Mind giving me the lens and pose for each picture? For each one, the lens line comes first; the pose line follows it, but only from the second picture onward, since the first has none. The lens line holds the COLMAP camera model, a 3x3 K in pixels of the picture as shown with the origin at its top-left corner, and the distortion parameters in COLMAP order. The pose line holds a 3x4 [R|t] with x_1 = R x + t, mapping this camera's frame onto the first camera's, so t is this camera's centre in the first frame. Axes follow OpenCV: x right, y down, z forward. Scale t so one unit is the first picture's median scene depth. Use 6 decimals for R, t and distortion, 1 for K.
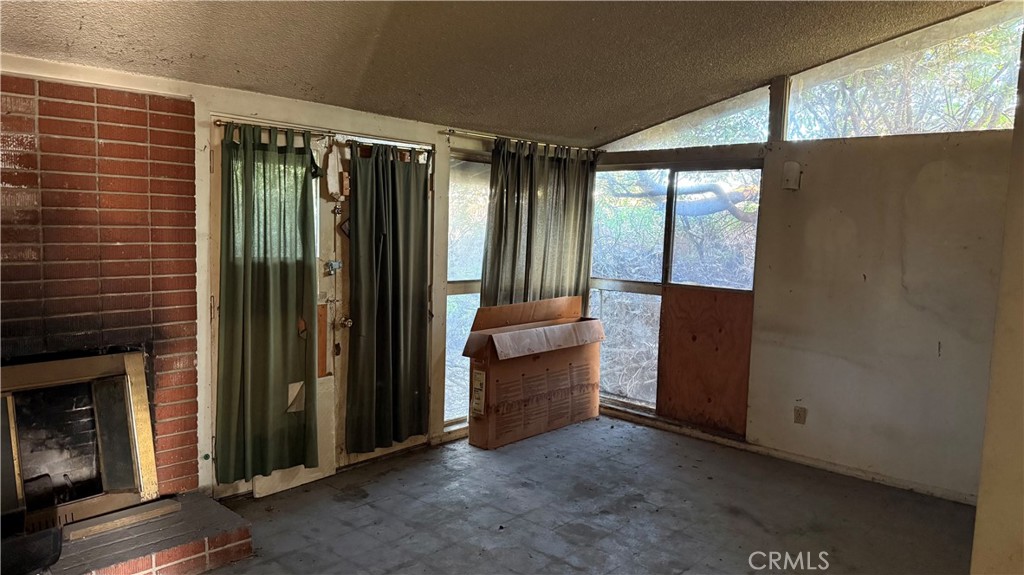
lens RADIAL K [[706.0, 0, 507.1], [0, 706.0, 288.5], [0, 0, 1]] dist [0.064264, -0.097608]
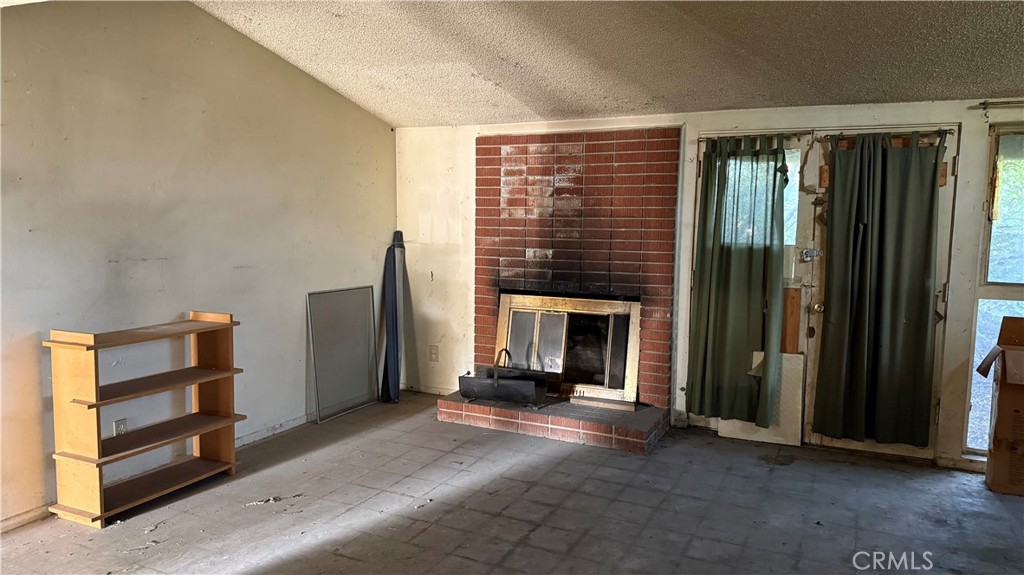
lens RADIAL K [[706.0, 0, 507.1], [0, 706.0, 288.5], [0, 0, 1]] dist [0.064264, -0.097608]
pose [[0.276688, 0.074636, -0.958057, 0.683202], [-0.090762, 0.994552, 0.051267, 0.007266], [0.956664, 0.072770, 0.281955, 0.262594]]
